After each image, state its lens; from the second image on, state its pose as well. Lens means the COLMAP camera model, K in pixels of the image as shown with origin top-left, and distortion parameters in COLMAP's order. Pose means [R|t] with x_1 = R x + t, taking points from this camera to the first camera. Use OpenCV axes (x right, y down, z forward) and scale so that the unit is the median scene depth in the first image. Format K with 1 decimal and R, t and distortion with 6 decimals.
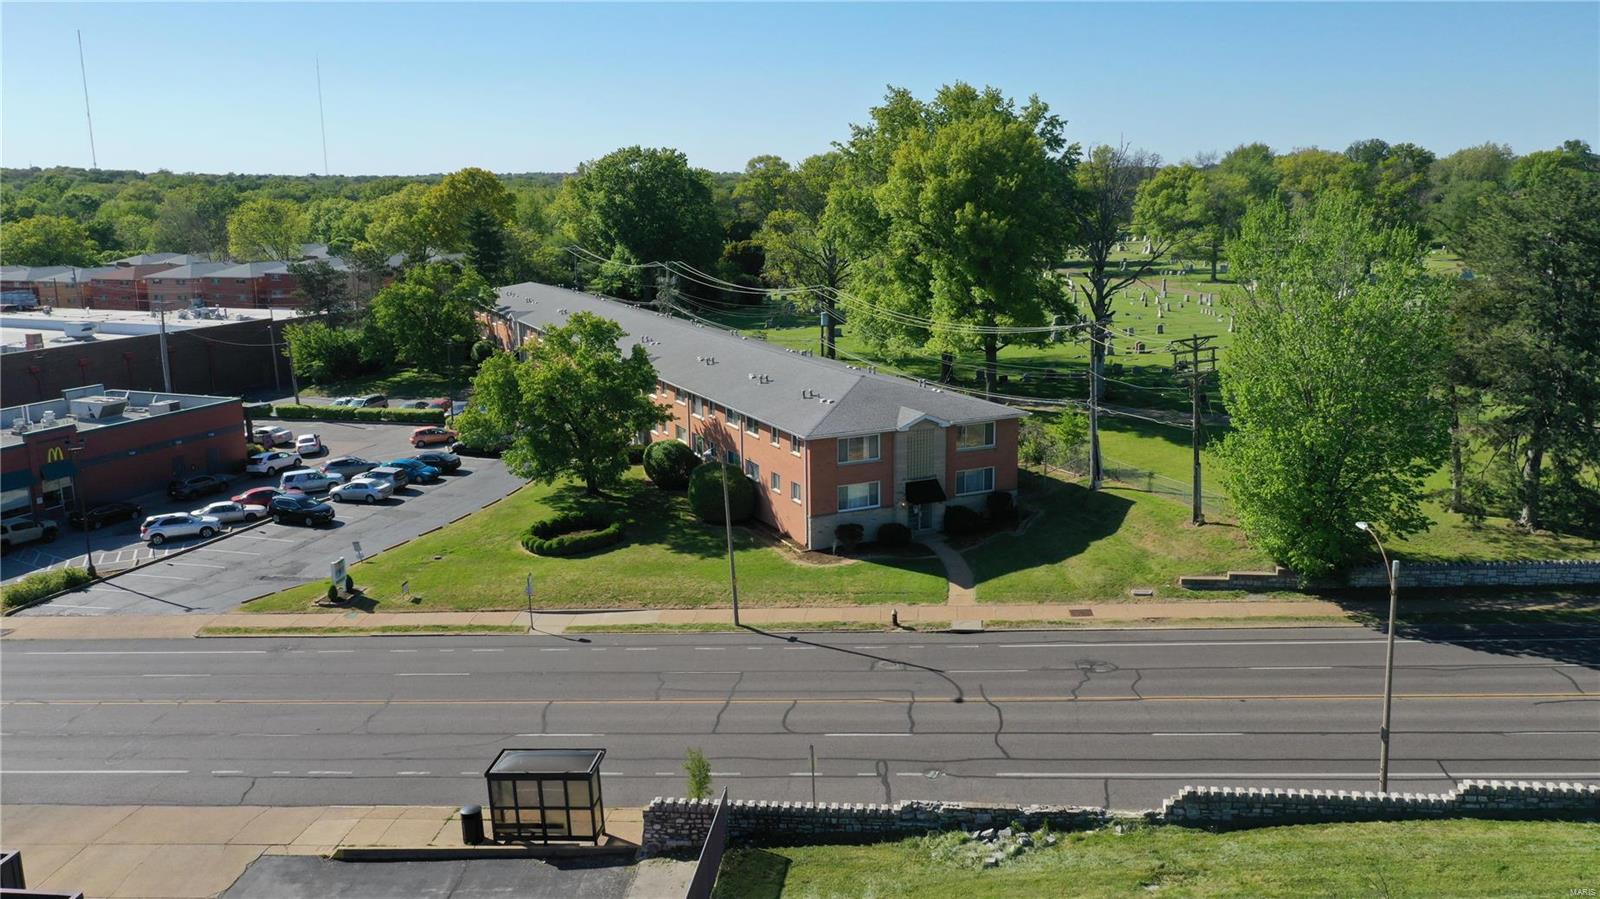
lens RADIAL K [[1262.9, 0, 798.1], [0, 1262.9, 449.8], [0, 0, 1]] dist [-0.002855, 0.014336]
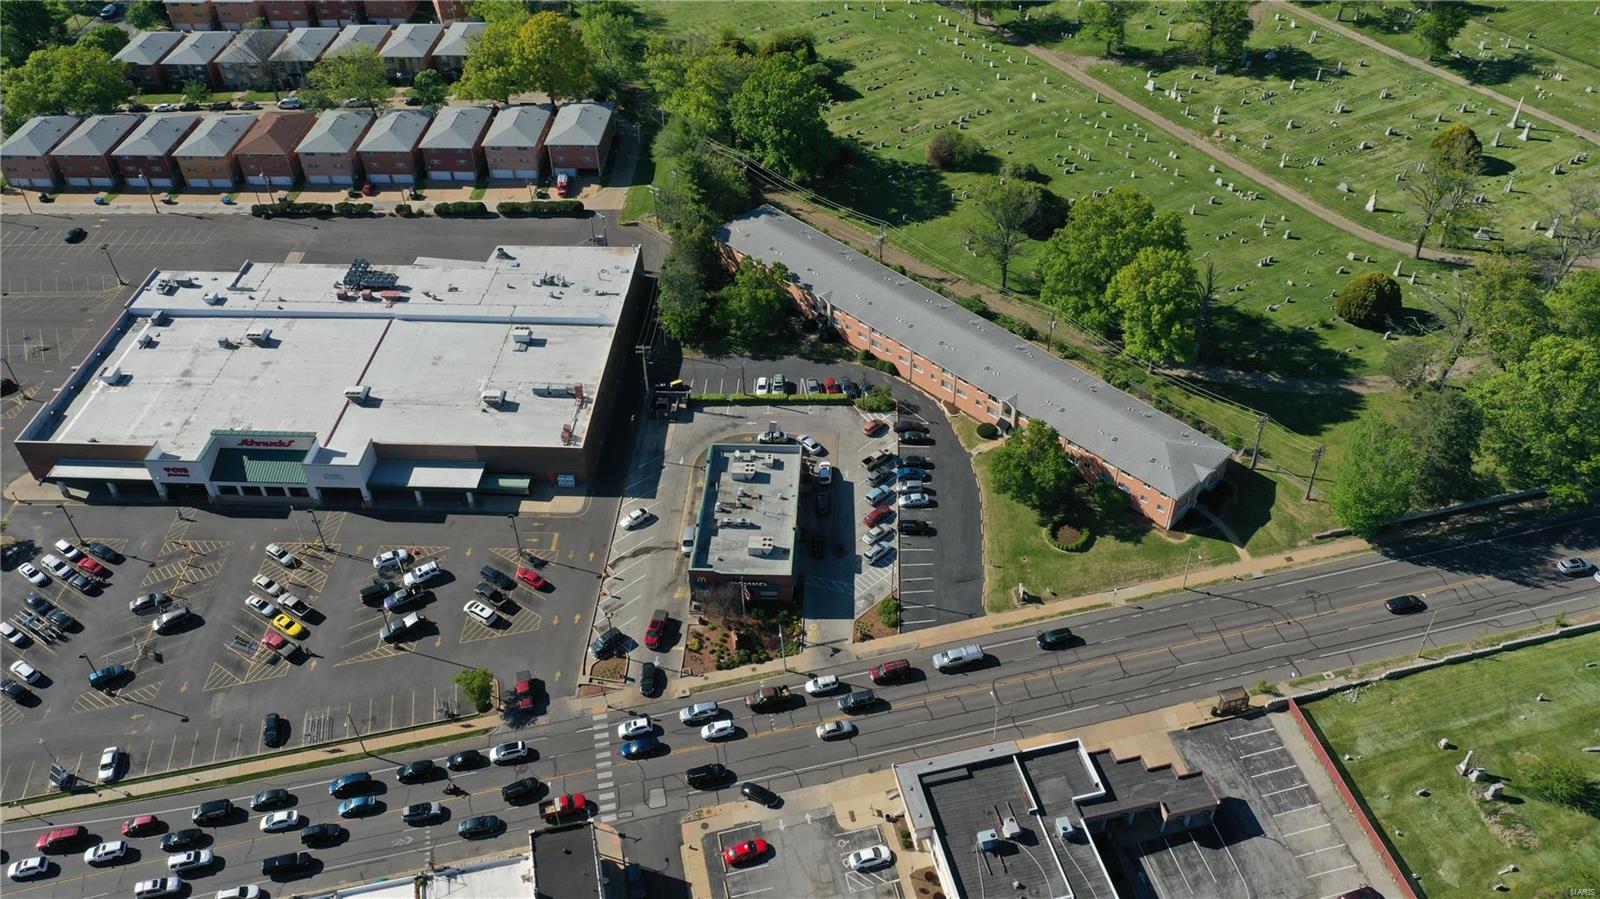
lens RADIAL K [[1262.9, 0, 798.1], [0, 1262.9, 449.8], [0, 0, 1]] dist [-0.002855, 0.014336]
pose [[0.949773, -0.212895, 0.229362, -1.242617], [0.077940, 0.870758, 0.485496, -1.349696], [-0.303078, -0.443234, 0.843615, -0.859630]]
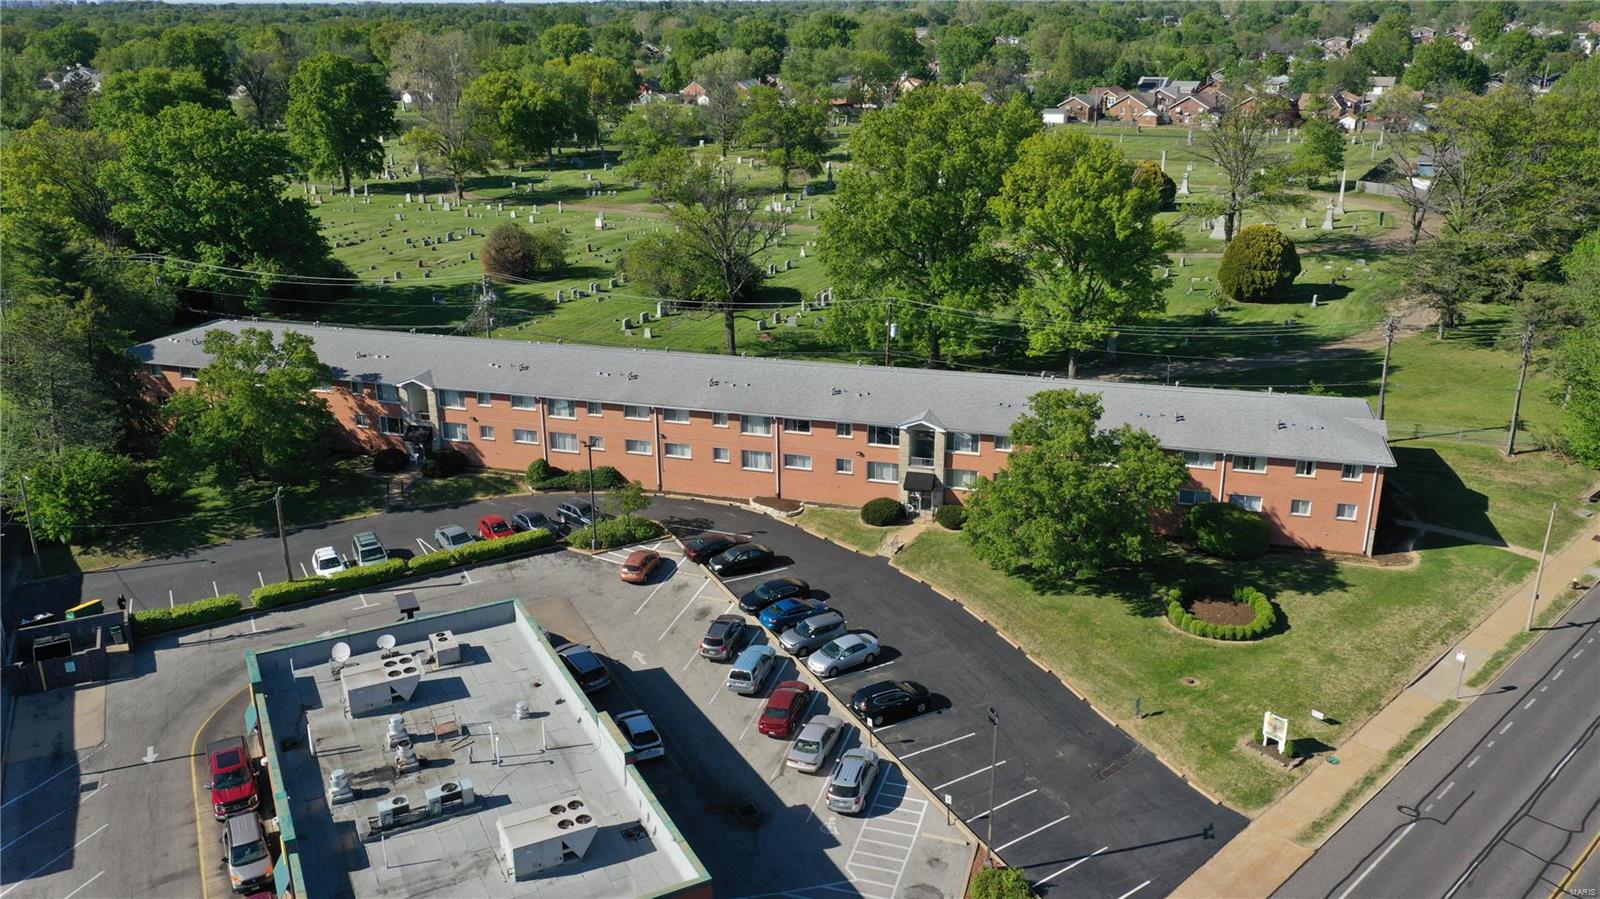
lens RADIAL K [[1262.9, 0, 798.1], [0, 1262.9, 449.8], [0, 0, 1]] dist [-0.002855, 0.014336]
pose [[0.662142, -0.243589, 0.708683, -1.139945], [0.157183, 0.969803, 0.186480, -0.315721], [-0.732708, -0.012083, 0.680436, 0.577754]]
